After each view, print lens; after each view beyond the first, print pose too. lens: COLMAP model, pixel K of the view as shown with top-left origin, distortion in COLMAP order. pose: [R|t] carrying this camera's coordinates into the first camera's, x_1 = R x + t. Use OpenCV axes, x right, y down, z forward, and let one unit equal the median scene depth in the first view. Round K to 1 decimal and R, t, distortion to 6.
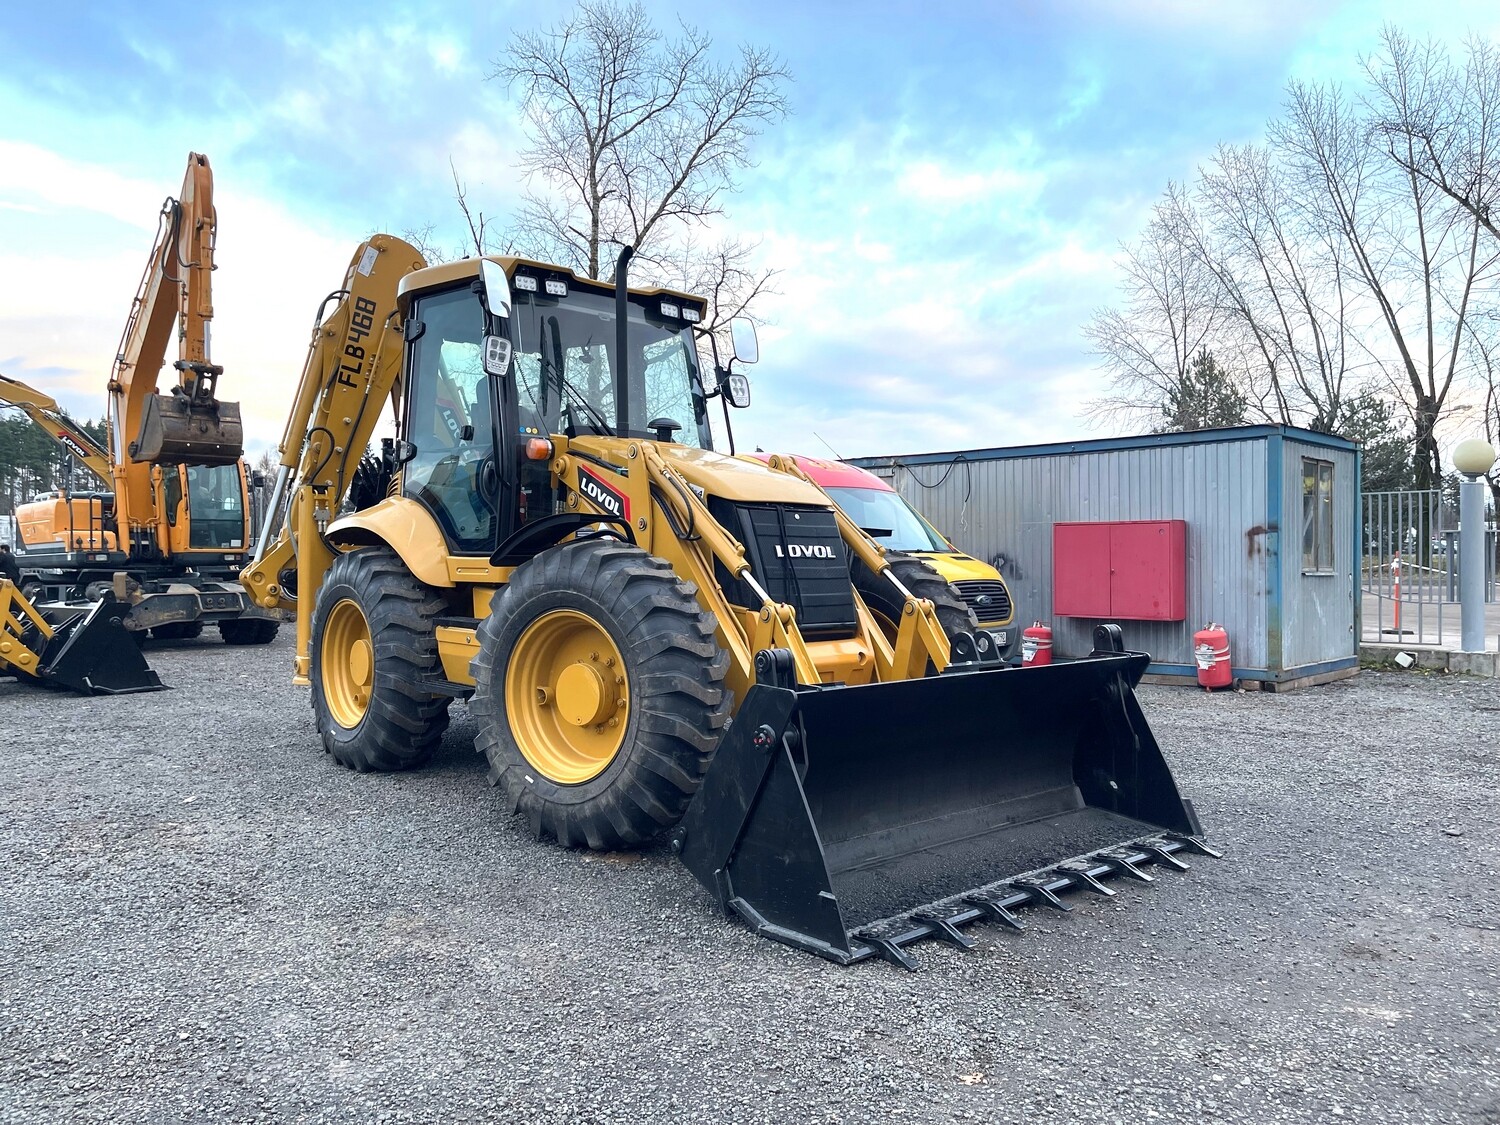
lens RADIAL K [[1145.7, 0, 756.7], [0, 1145.7, 563.3], [0, 0, 1]] dist [0.082464, -0.087933]
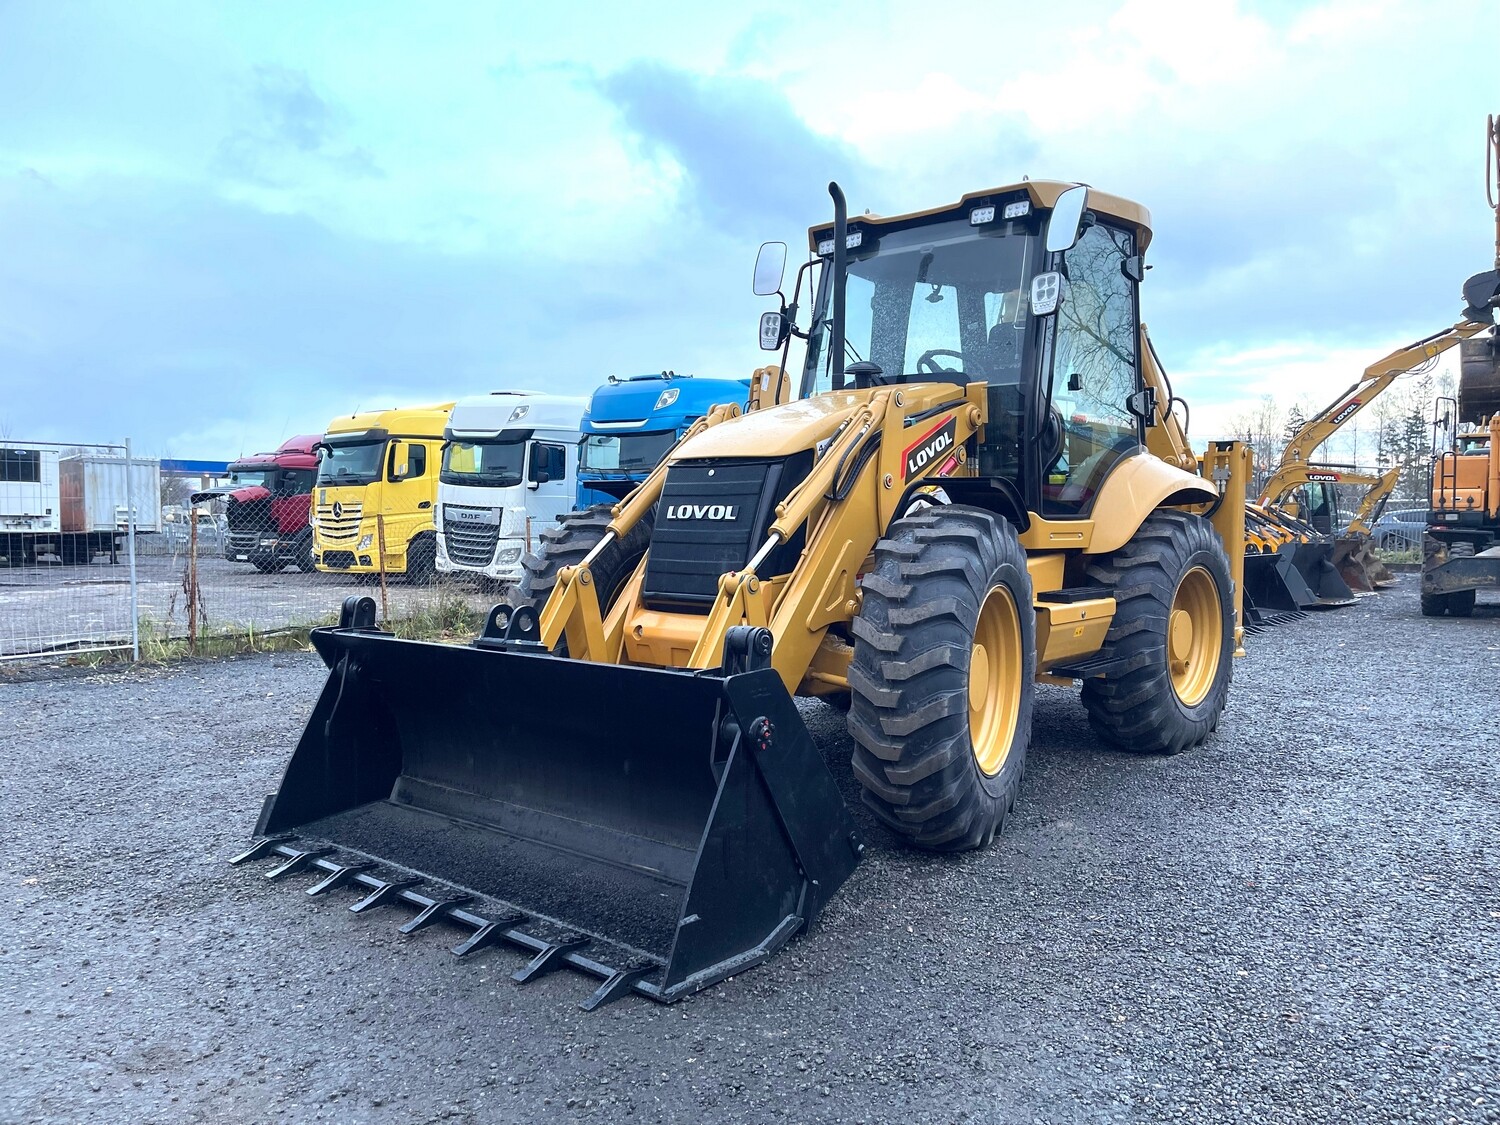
lens RADIAL K [[1145.7, 0, 756.7], [0, 1145.7, 563.3], [0, 0, 1]] dist [0.082464, -0.087933]
pose [[0.129347, 0.039117, -0.990828, 0.793799], [-0.004137, 0.999234, 0.038909, -0.004862], [0.991591, -0.000934, 0.129410, 0.798472]]
